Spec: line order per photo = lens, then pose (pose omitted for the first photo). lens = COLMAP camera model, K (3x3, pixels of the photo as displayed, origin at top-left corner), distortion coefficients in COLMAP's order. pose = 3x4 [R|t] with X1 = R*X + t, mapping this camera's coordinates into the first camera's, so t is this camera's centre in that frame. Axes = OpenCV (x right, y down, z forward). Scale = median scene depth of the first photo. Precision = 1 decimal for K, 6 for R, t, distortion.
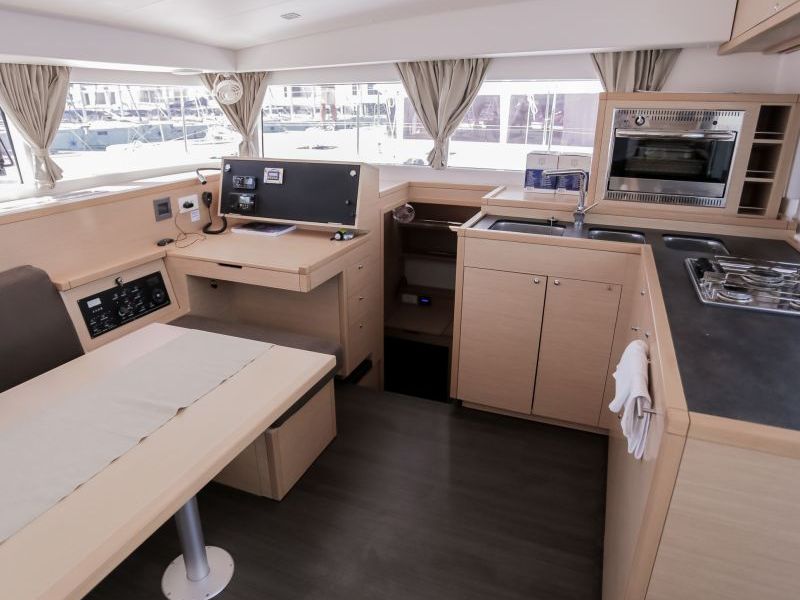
lens RADIAL K [[516.3, 0, 378.7], [0, 516.3, 300.9], [0, 0, 1]] dist [-0.040236, 0.006975]
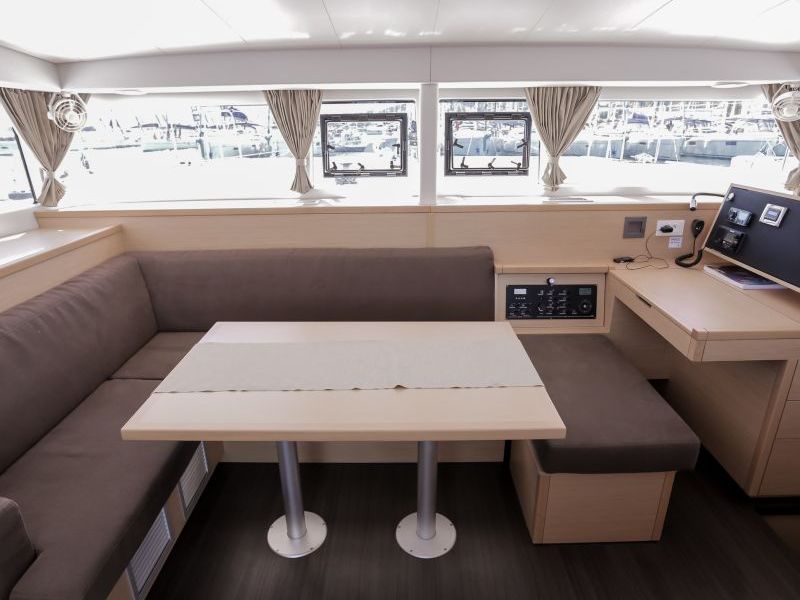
lens RADIAL K [[492.6, 0, 394.8], [0, 492.6, 296.6], [0, 0, 1]] dist [-0.076897, 0.030893]
pose [[0.380172, 0.309451, -0.871613, 0.254740], [-0.310916, 0.930287, 0.194670, -0.094614], [0.871091, 0.196991, 0.449883, 0.211803]]
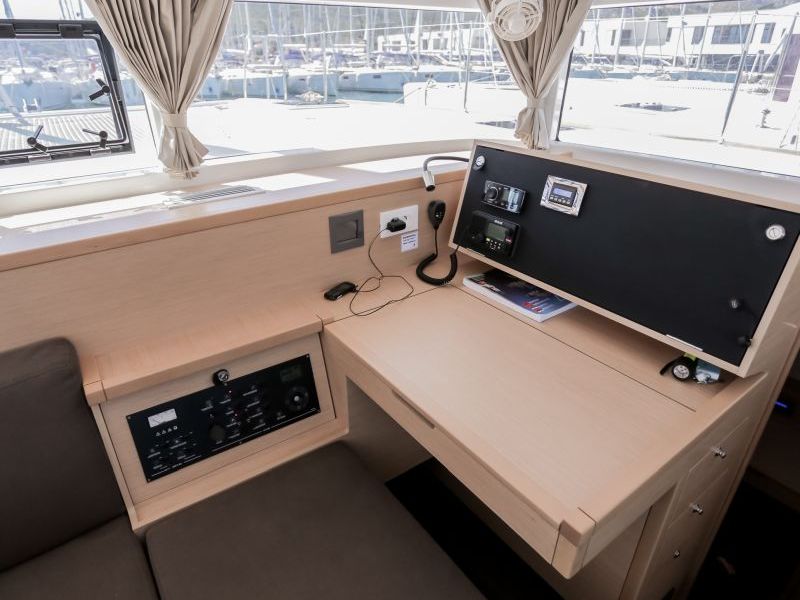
lens RADIAL K [[492.6, 0, 403.0], [0, 492.6, 297.7], [0, 0, 1]] dist [-0.076897, 0.030893]
pose [[0.860011, 0.230090, -0.455455, -0.111359], [-0.180994, 0.972083, 0.149321, -0.202366], [0.477097, -0.045983, 0.877647, 0.564131]]
